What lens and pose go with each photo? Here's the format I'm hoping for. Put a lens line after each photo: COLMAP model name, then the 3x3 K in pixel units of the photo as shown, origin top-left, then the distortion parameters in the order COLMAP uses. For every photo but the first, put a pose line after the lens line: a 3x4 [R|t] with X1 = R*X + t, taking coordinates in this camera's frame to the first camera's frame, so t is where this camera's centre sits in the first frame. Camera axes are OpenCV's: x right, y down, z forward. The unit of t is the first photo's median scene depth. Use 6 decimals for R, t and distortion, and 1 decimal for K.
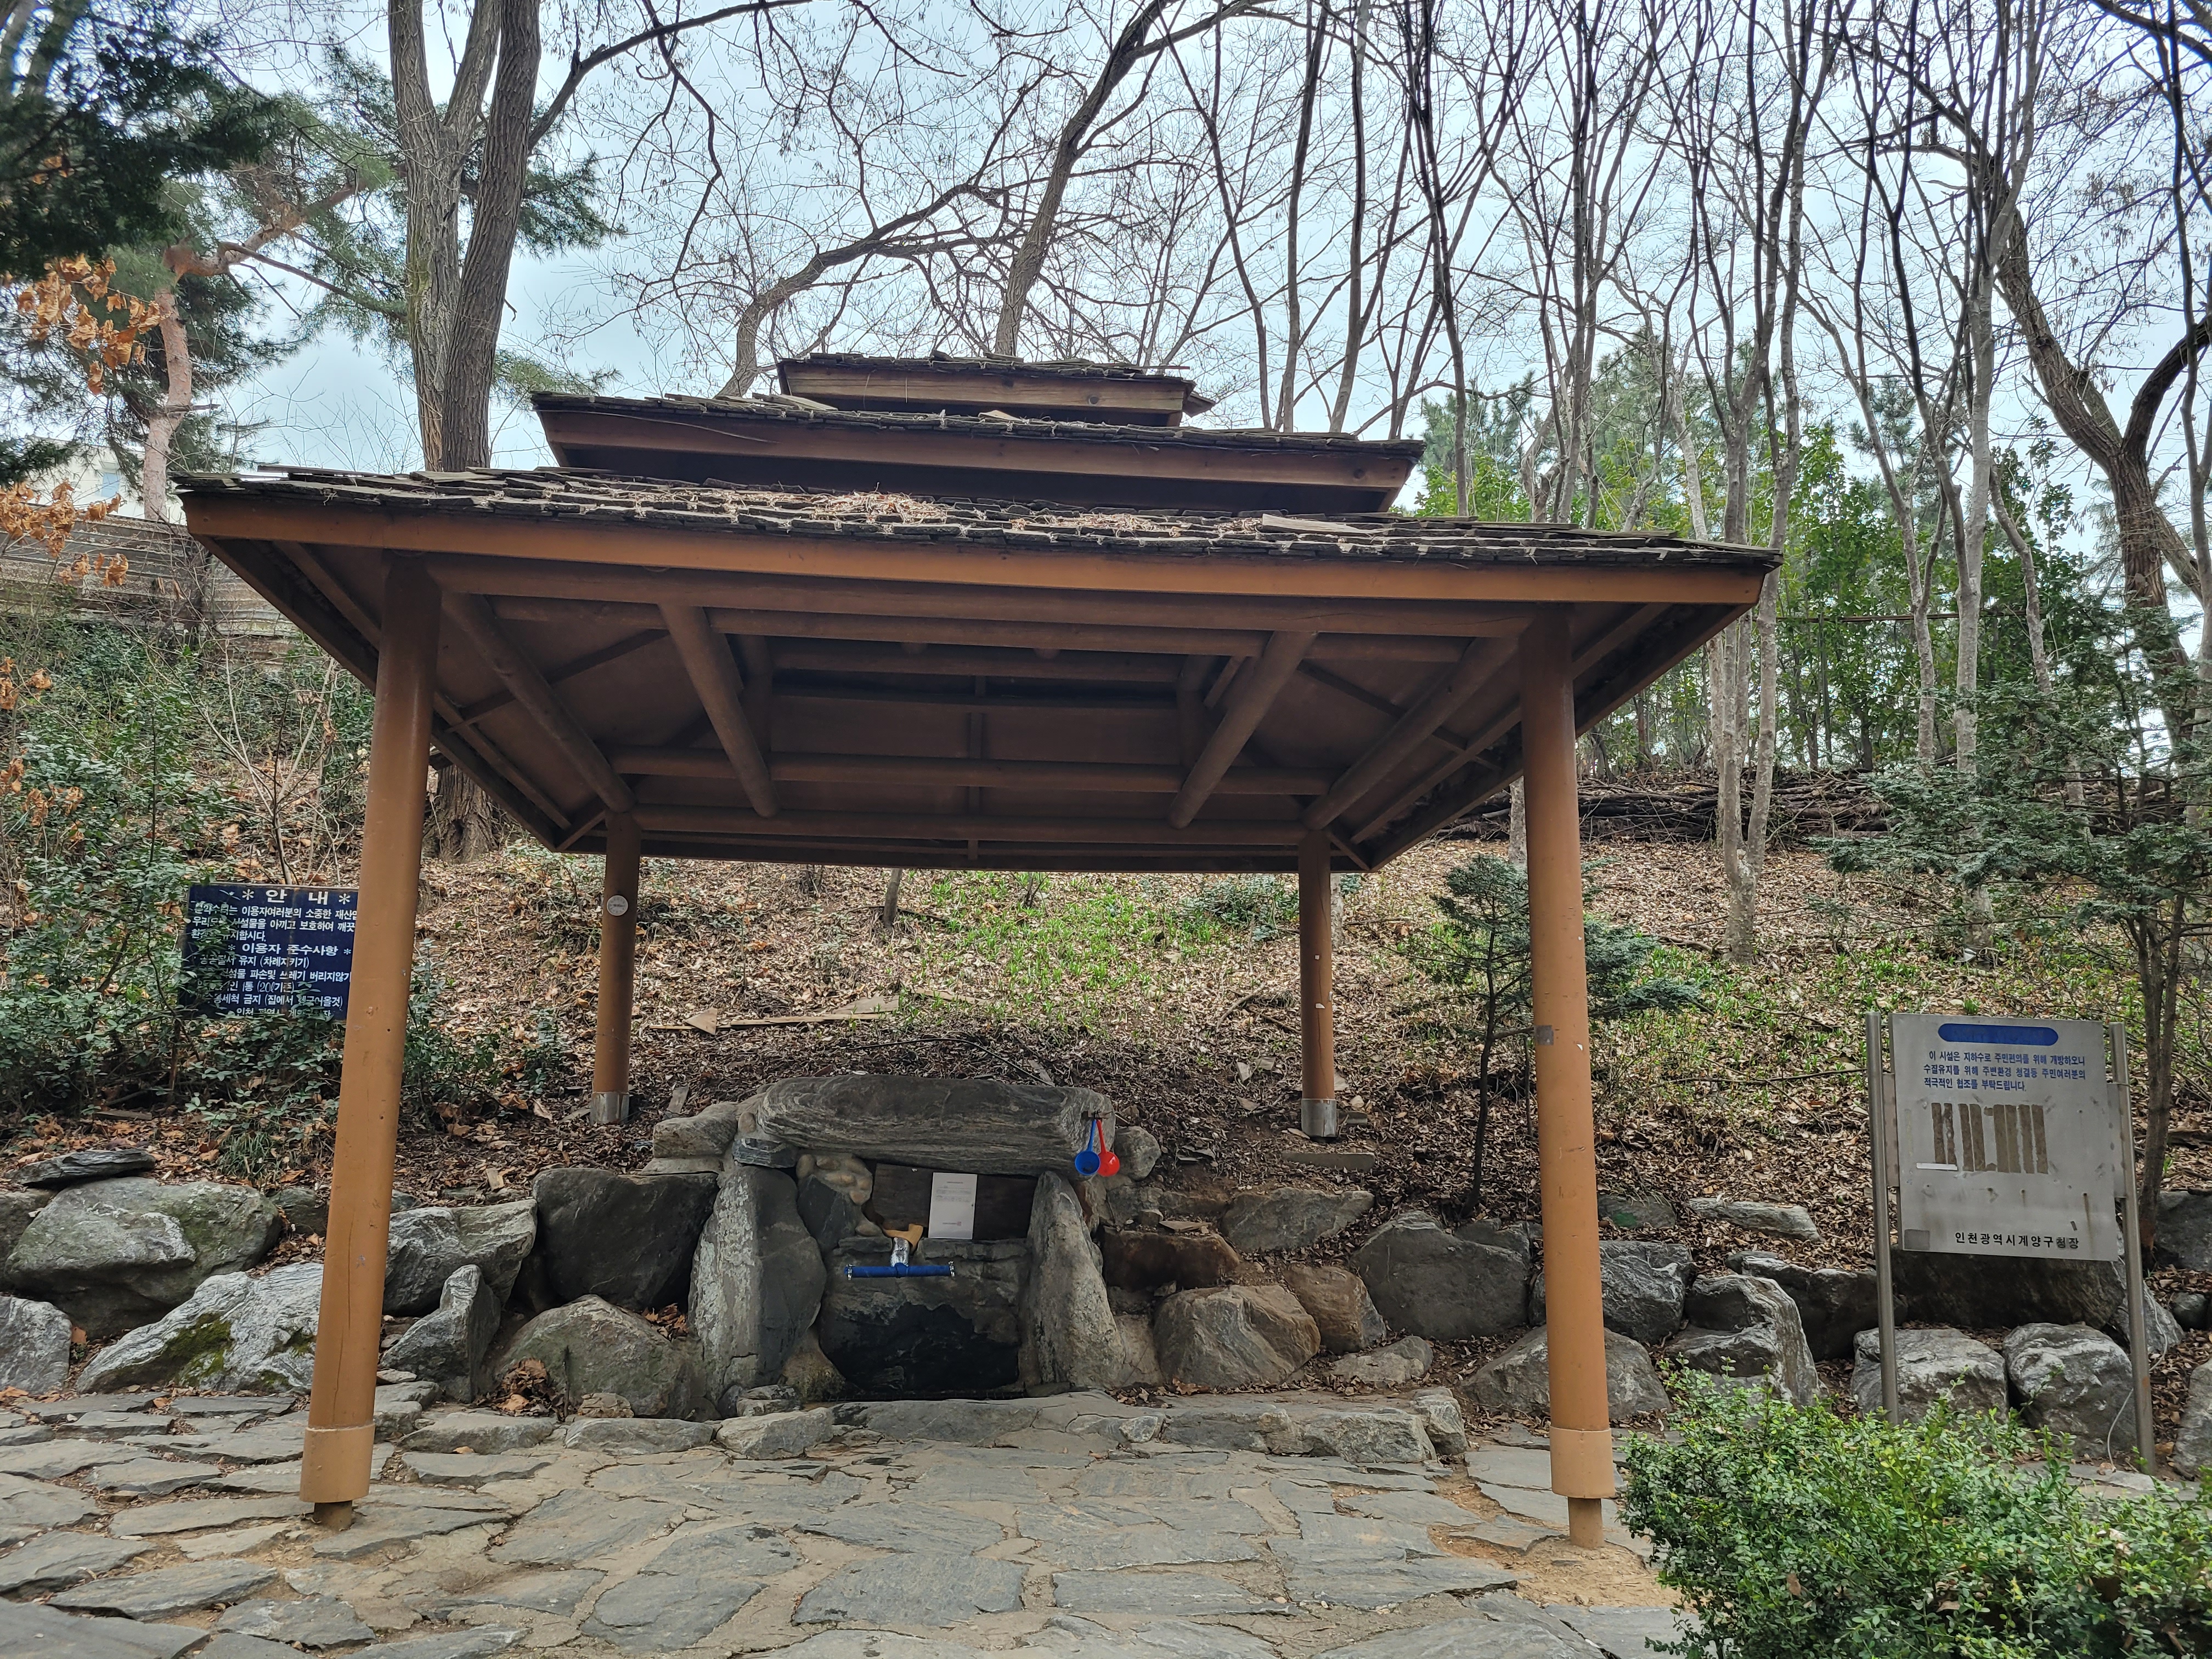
lens RADIAL K [[1859.6, 0, 1106.0], [0, 1859.6, 829.5], [0, 0, 1]] dist [0.005709, 0.000743]
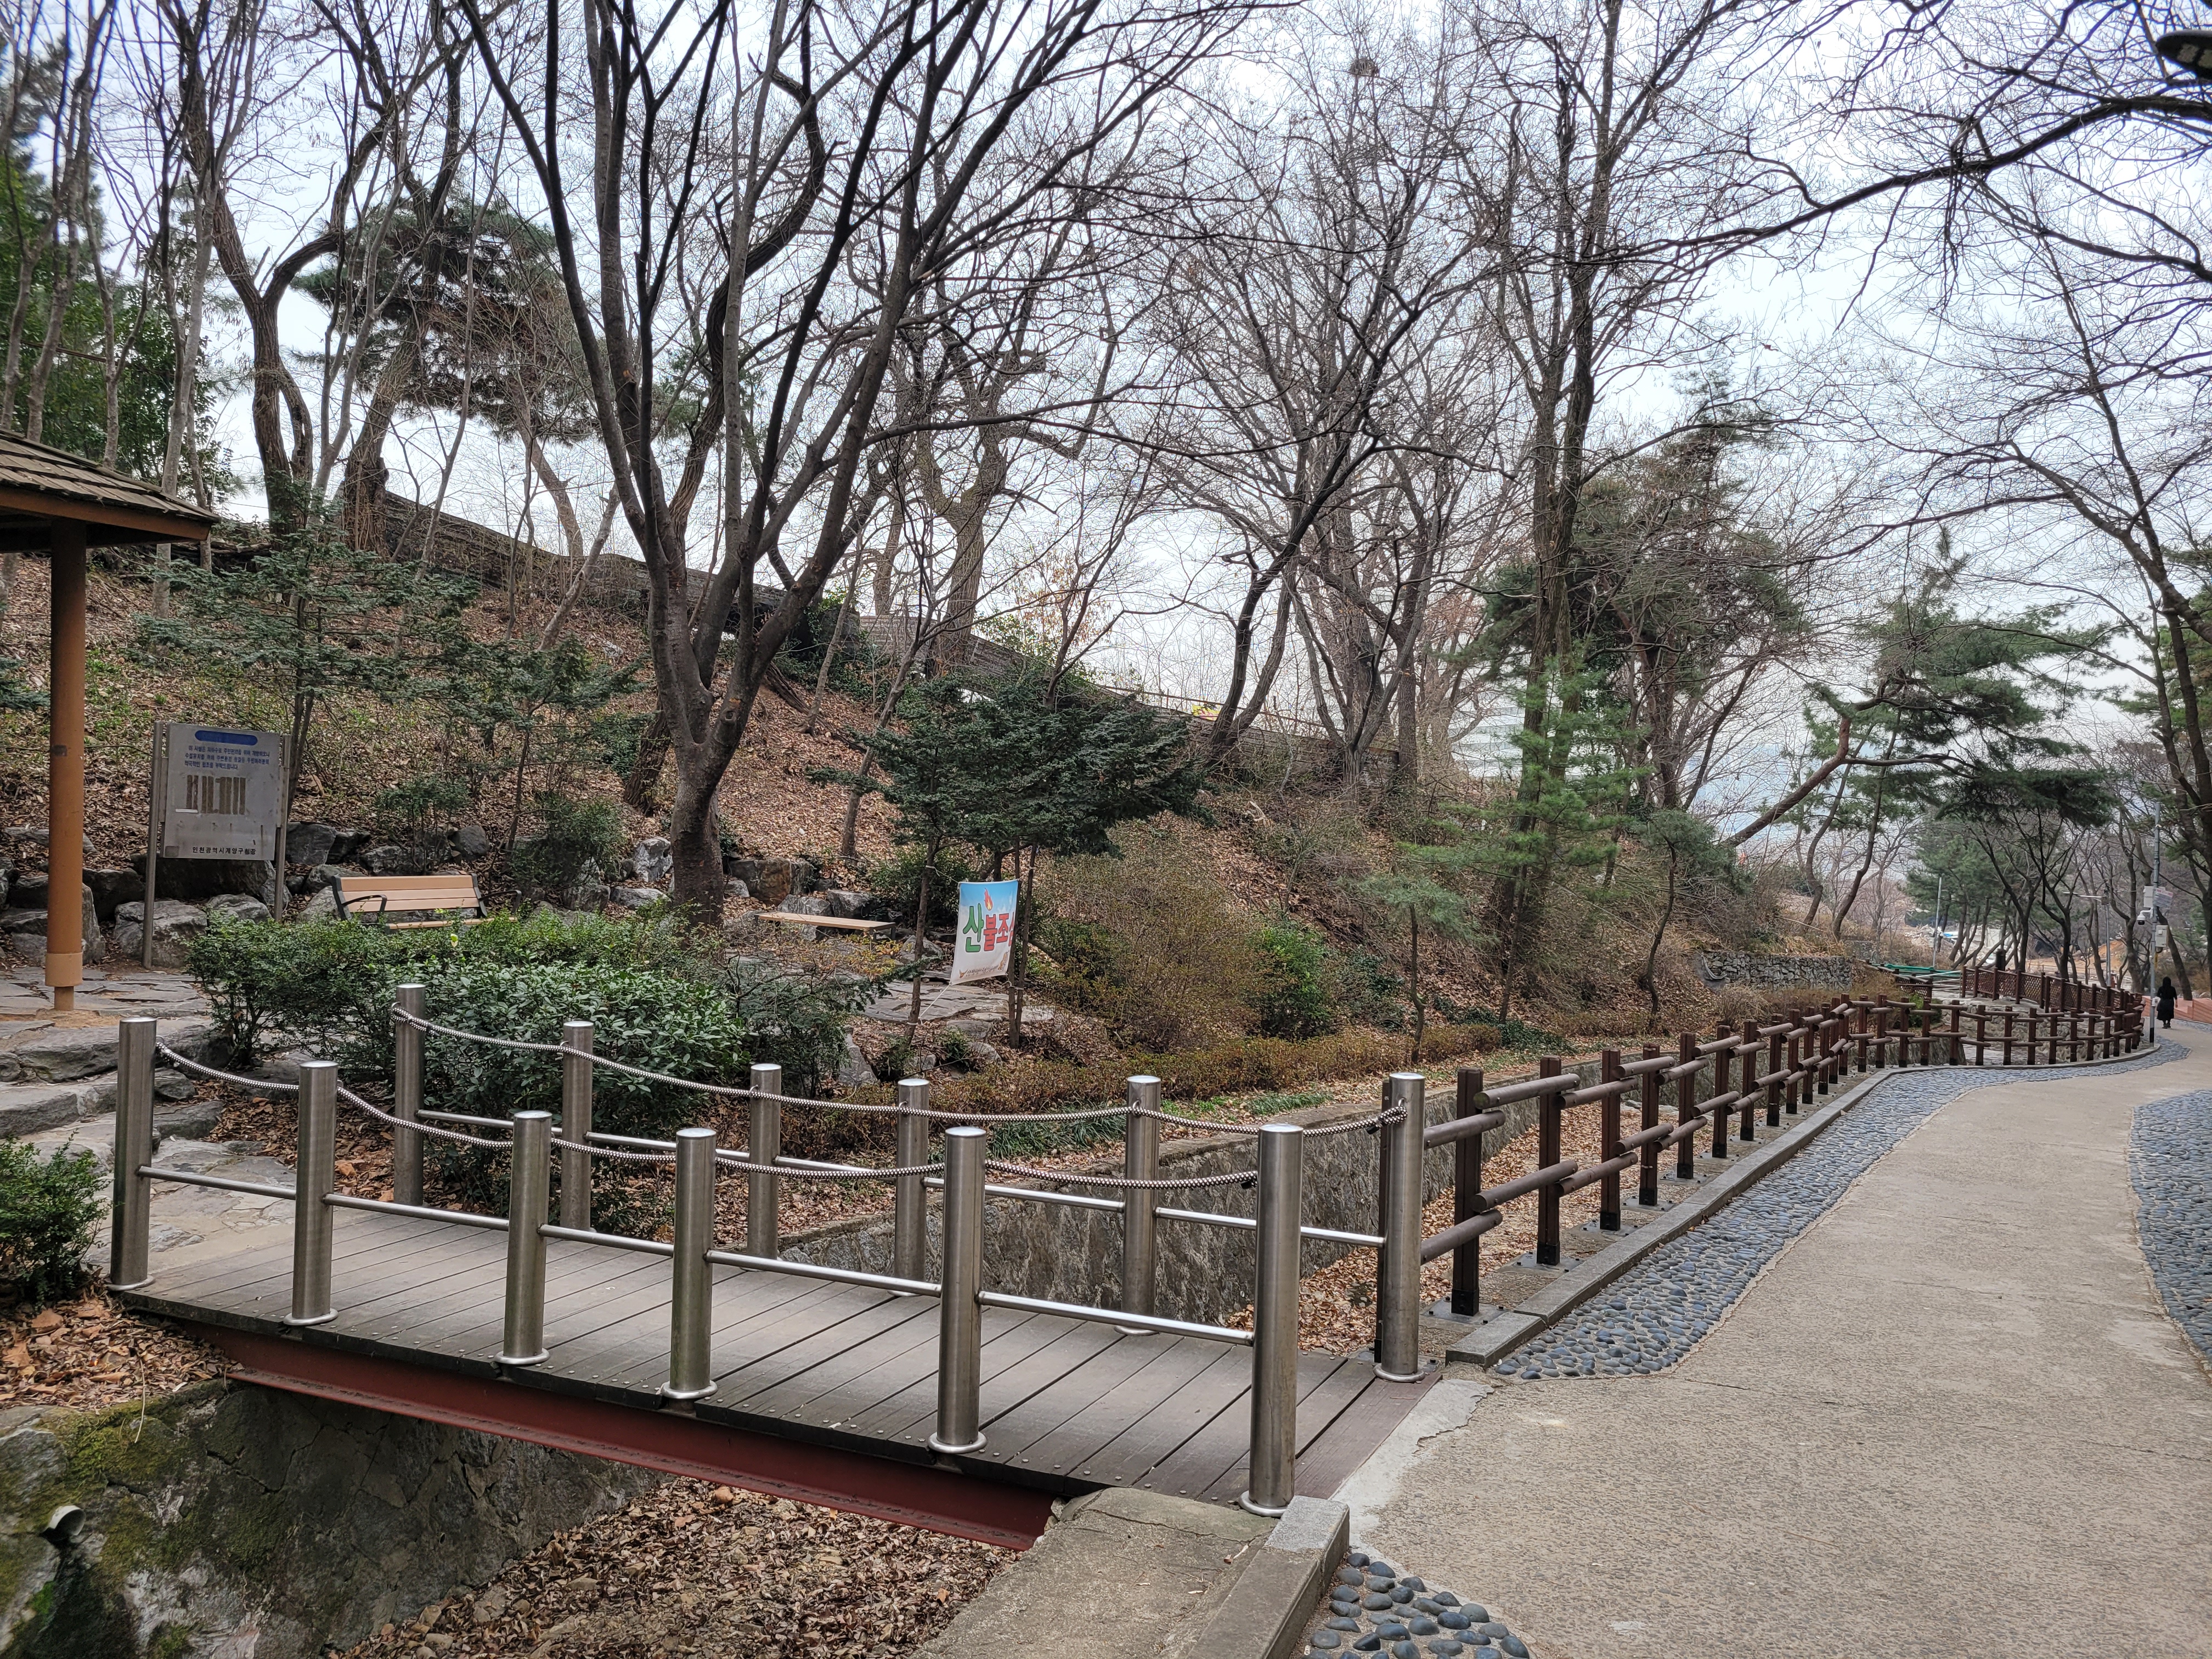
lens RADIAL K [[1859.6, 0, 1106.0], [0, 1859.6, 829.5], [0, 0, 1]] dist [0.005709, 0.000743]
pose [[0.521635, -0.018674, 0.852965, -0.583633], [-0.167700, 0.978012, 0.123969, -0.160394], [-0.836525, -0.207709, 0.507034, -0.605607]]
